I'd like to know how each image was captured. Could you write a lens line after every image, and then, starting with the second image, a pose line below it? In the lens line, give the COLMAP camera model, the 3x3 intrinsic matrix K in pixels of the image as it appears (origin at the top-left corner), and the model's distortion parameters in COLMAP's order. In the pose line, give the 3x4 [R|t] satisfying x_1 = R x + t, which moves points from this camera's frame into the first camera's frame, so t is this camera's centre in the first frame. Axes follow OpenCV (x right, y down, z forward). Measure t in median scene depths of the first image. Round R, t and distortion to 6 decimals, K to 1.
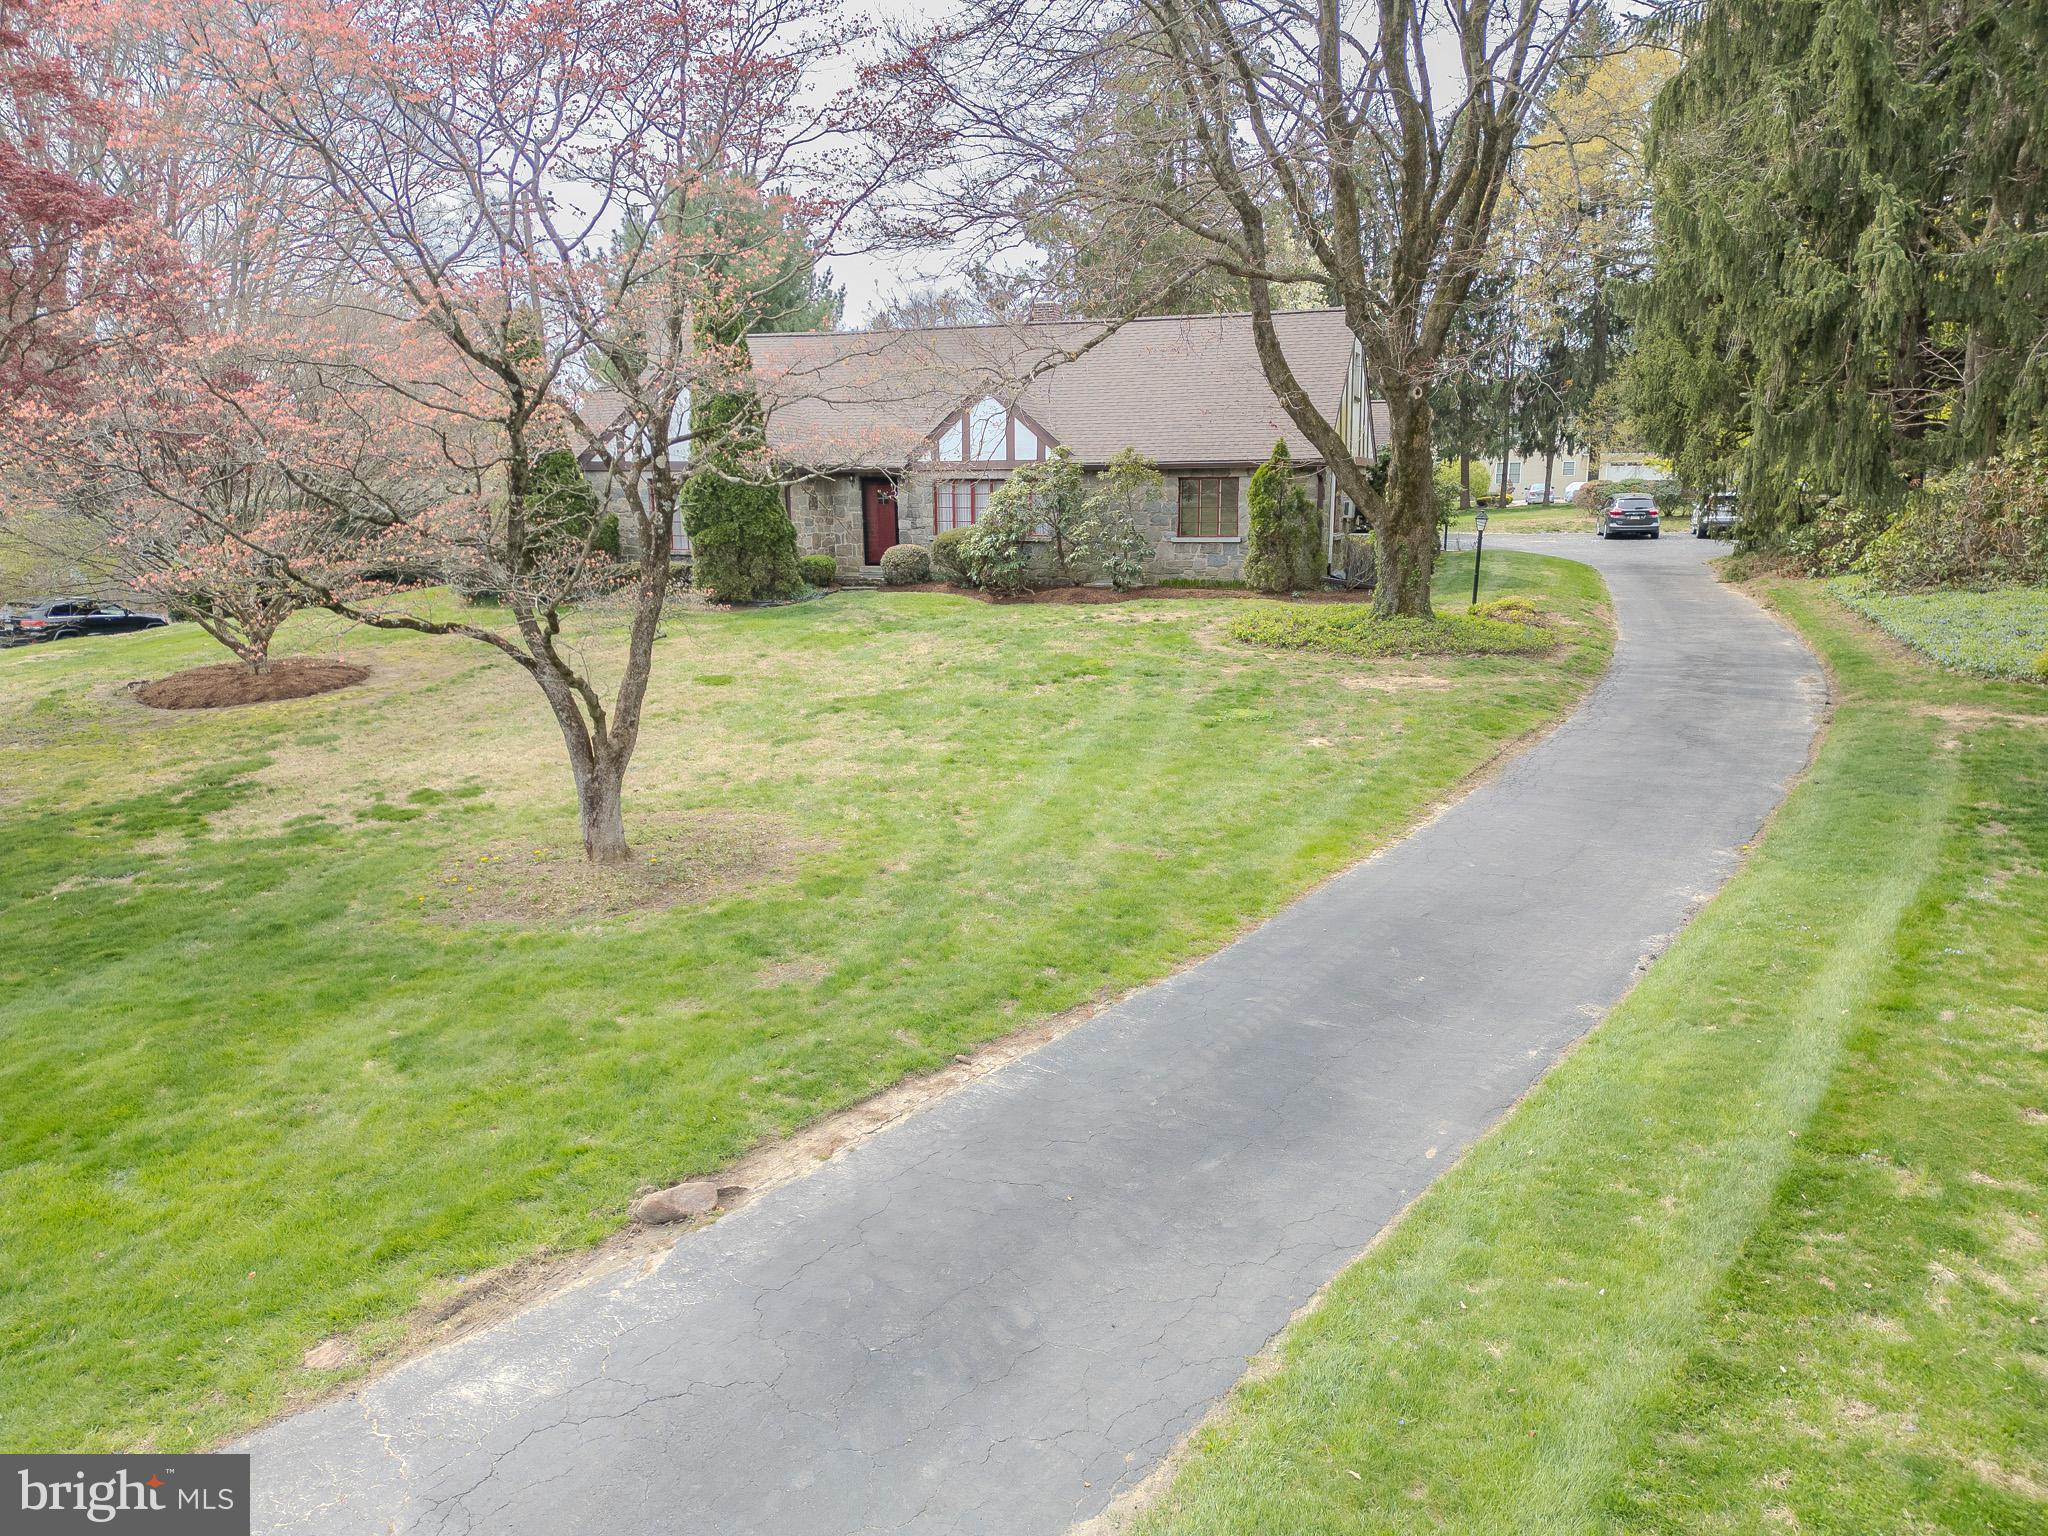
lens RADIAL K [[1513.5, 0, 1031.1], [0, 1513.5, 806.0], [0, 0, 1]] dist [0.083842, -0.085777]
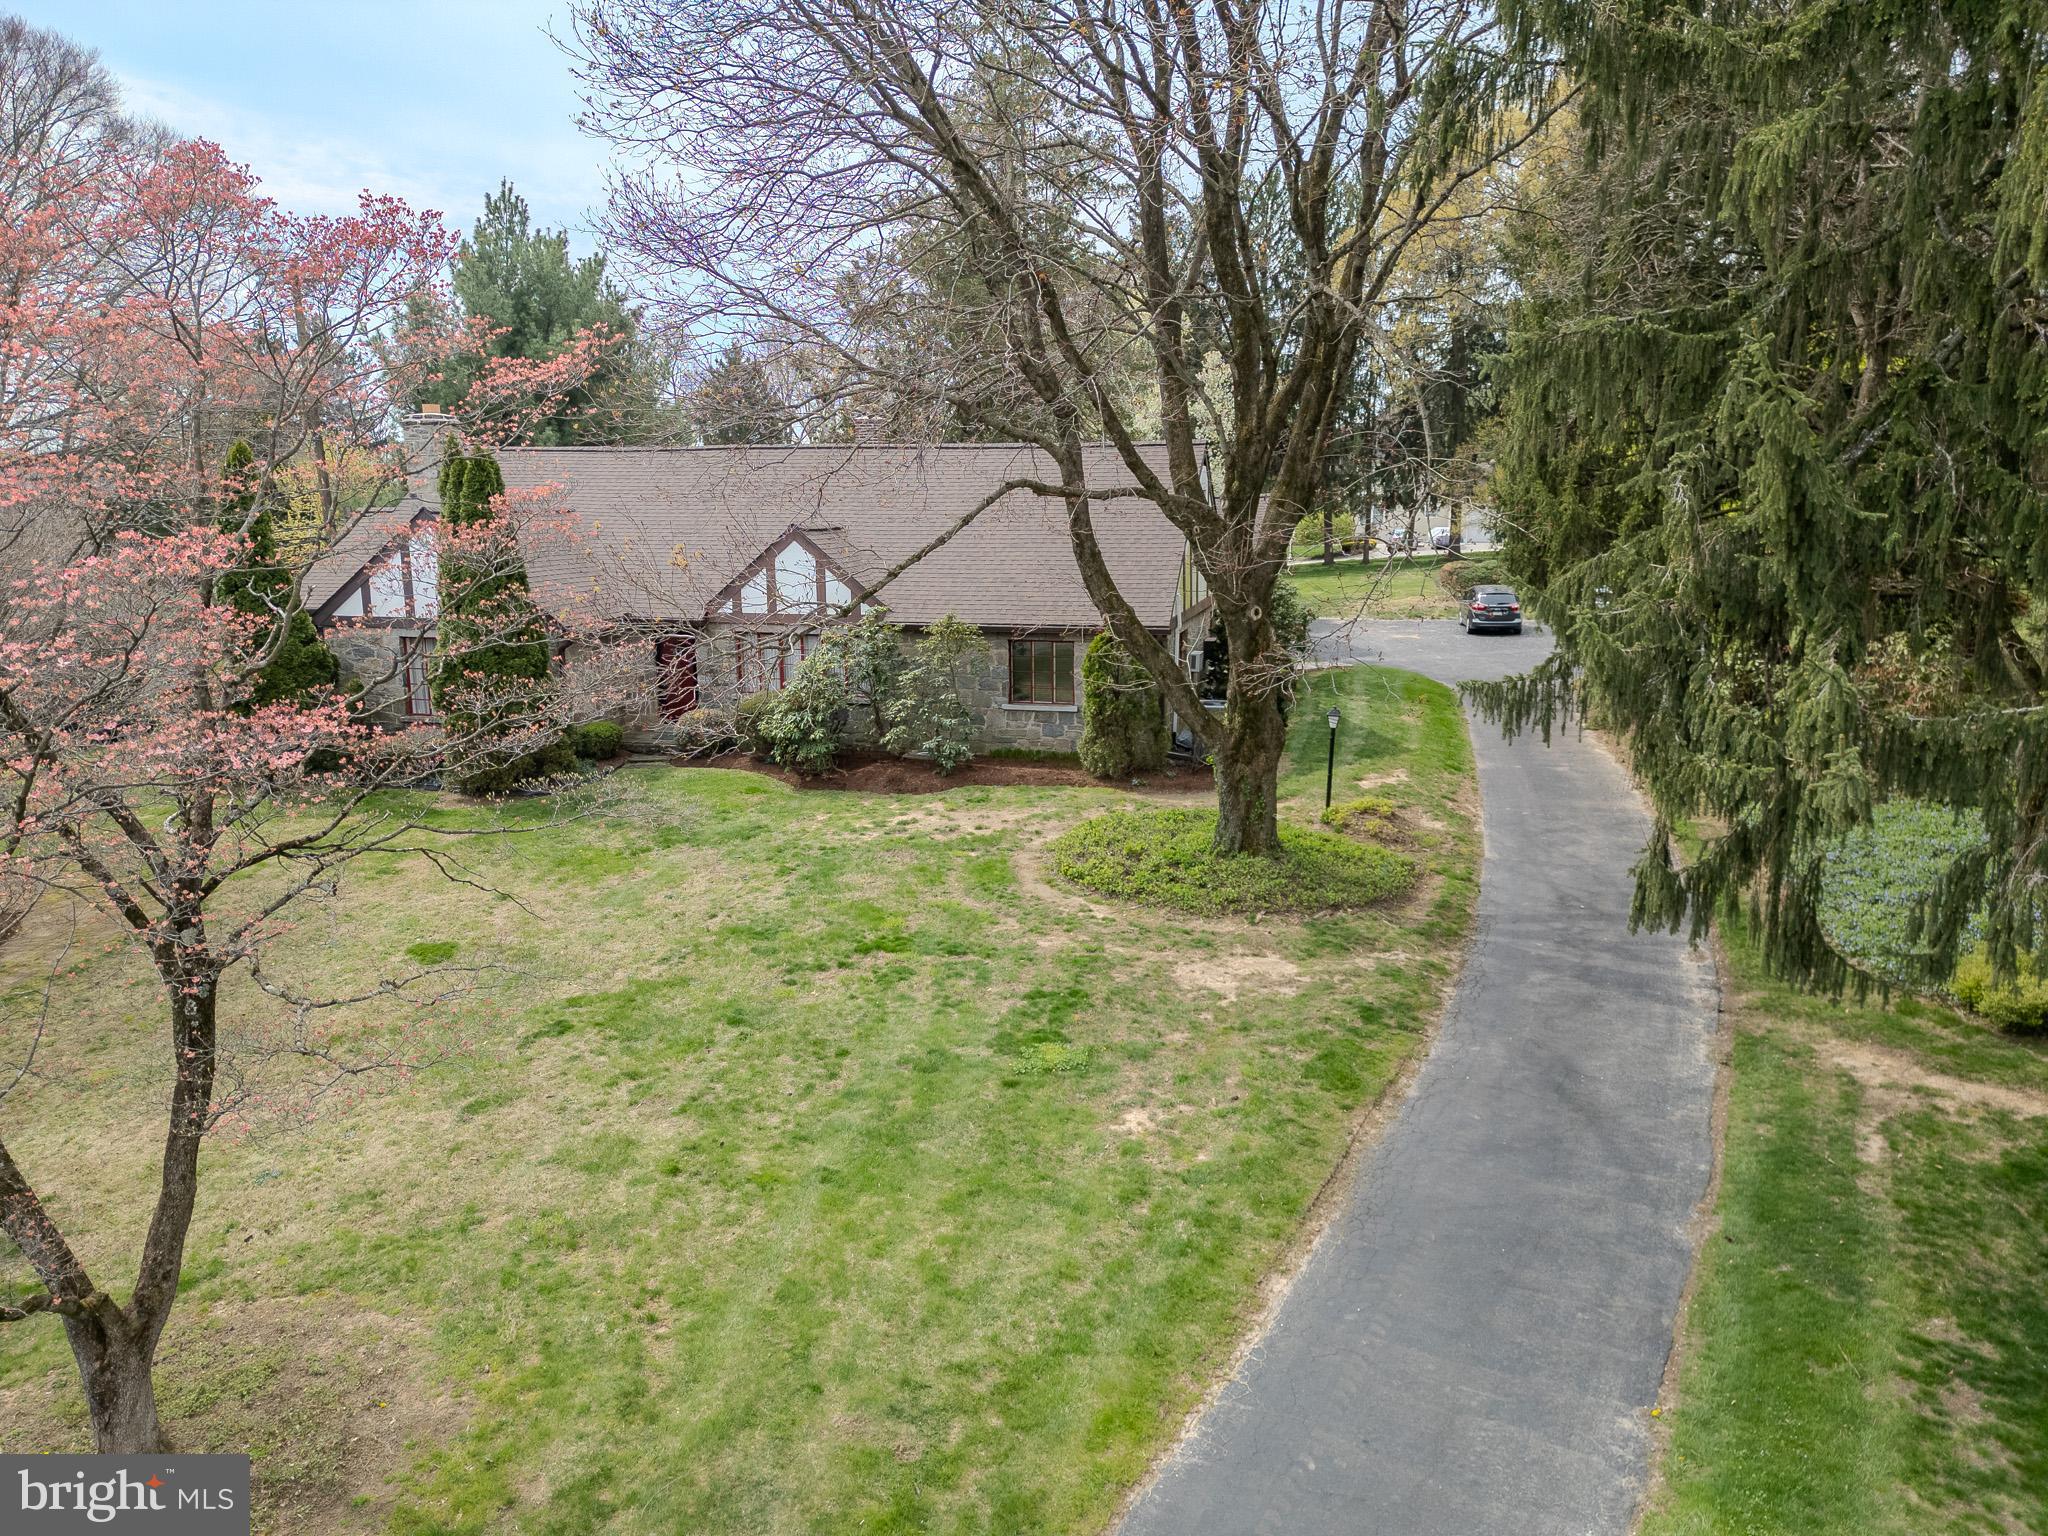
lens RADIAL K [[1505.1, 0, 1052.9], [0, 1505.1, 797.4], [0, 0, 1]] dist [0.145369, -0.194549]
pose [[0.995760, -0.015206, 0.090725, 0.047214], [0.015412, 0.999880, -0.001579, -0.140261], [-0.090690, 0.002971, 0.995875, 0.123034]]
